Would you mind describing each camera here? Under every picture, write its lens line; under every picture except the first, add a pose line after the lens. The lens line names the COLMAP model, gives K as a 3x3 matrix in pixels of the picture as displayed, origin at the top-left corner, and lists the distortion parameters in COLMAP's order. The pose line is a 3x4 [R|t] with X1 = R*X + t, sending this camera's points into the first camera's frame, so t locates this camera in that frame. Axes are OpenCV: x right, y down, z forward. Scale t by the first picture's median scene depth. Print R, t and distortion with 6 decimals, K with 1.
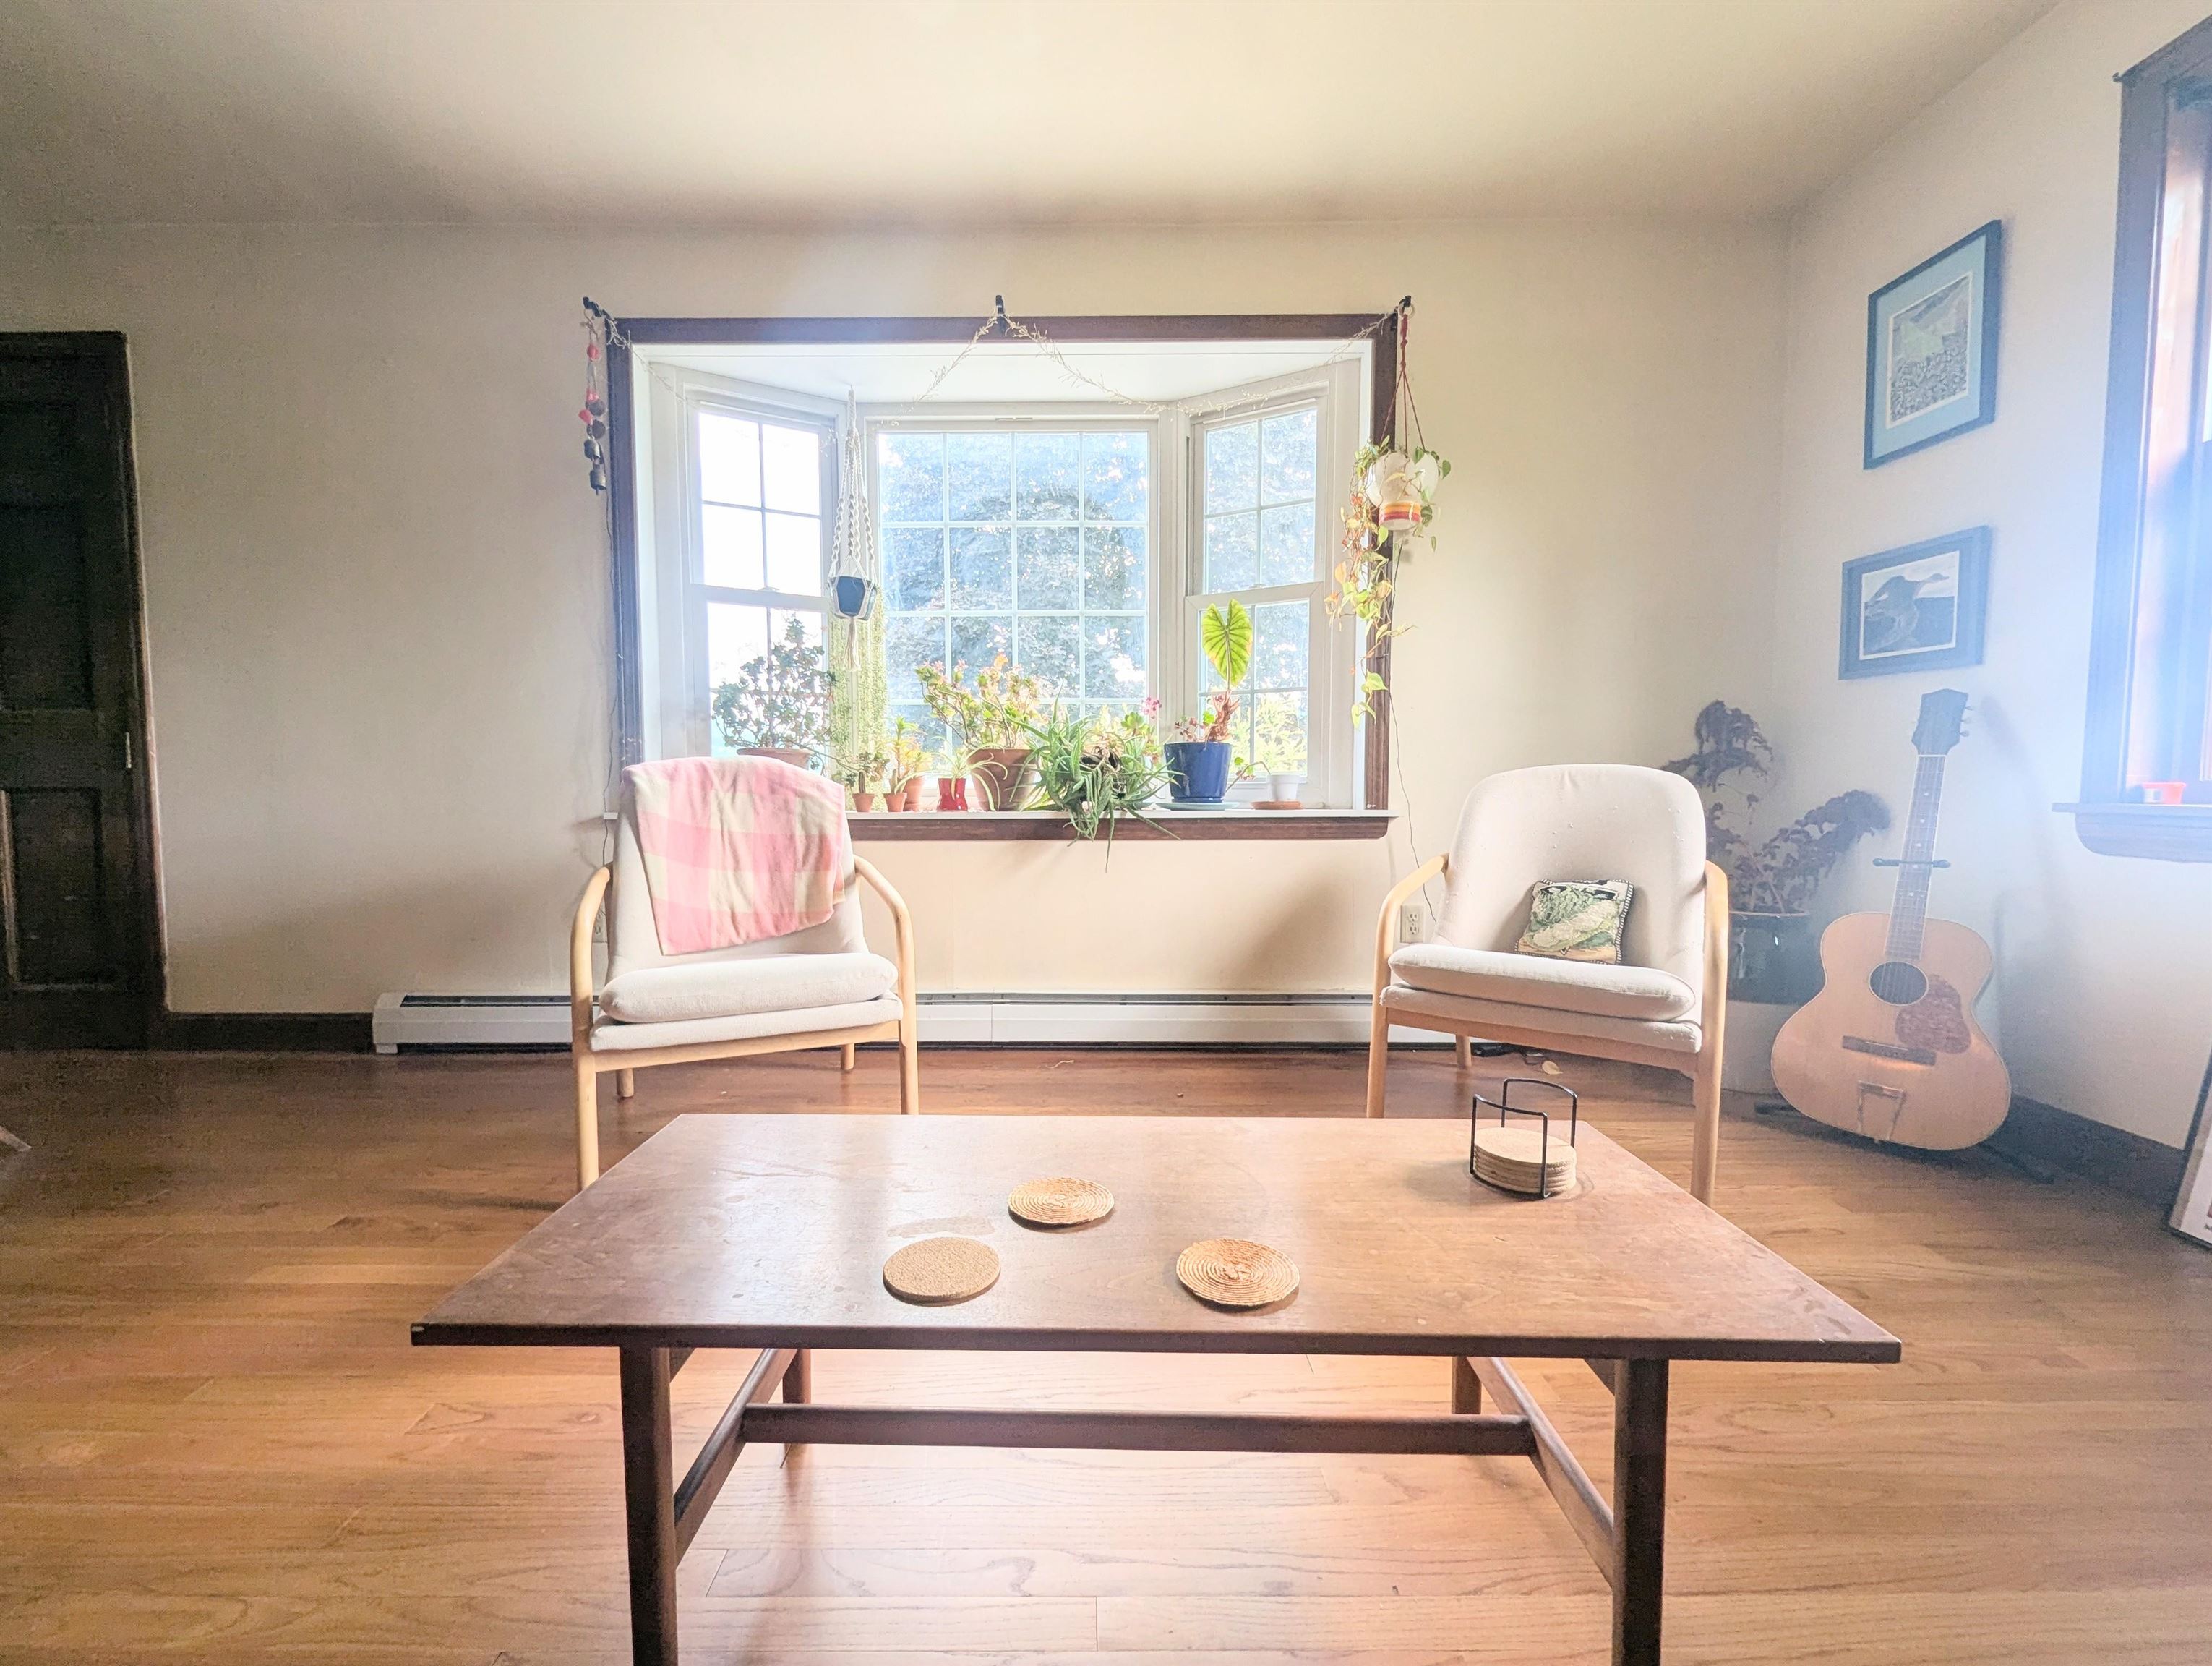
lens RADIAL K [[915.1, 0, 1092.0], [0, 915.1, 836.3], [0, 0, 1]] dist [0.002008, -0.002142]
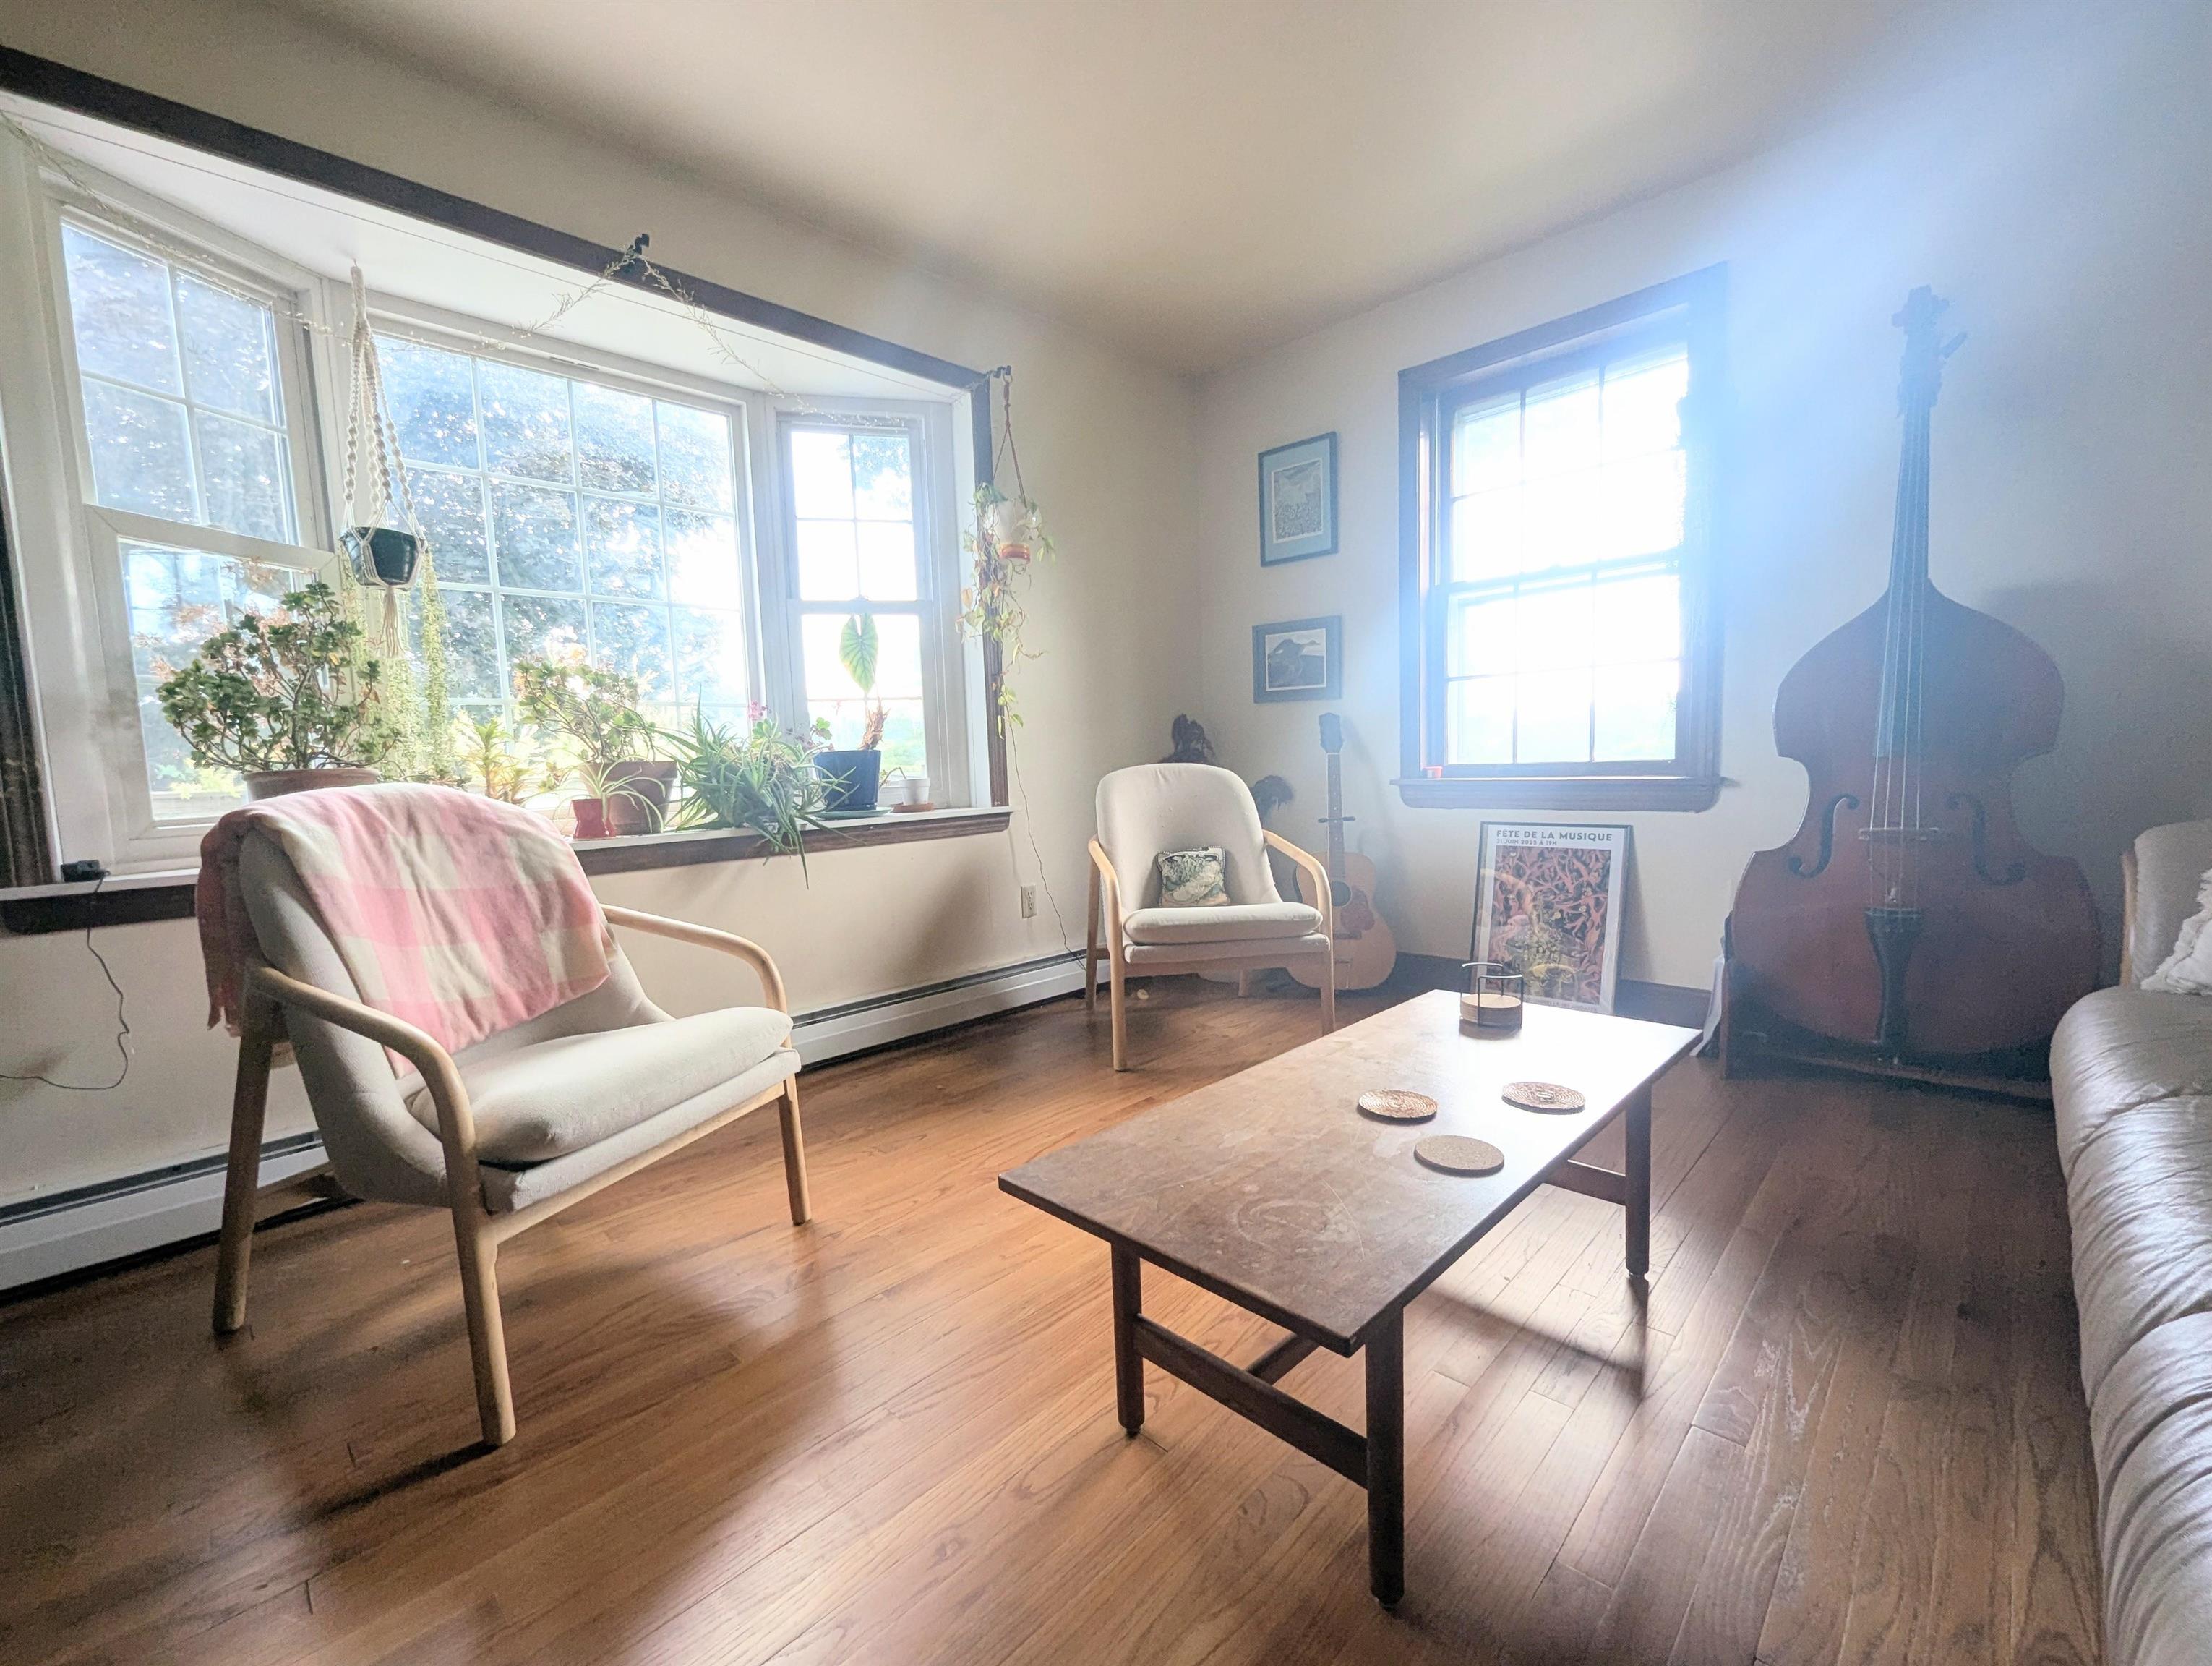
lens RADIAL K [[915.1, 0, 1084.1], [0, 915.1, 835.0], [0, 0, 1]] dist [0.002008, -0.002142]
pose [[0.713349, -0.081170, 0.696093, -0.508670], [0.075914, 0.996375, 0.038389, -0.036042], [-0.696686, 0.025458, 0.716925, 0.125588]]
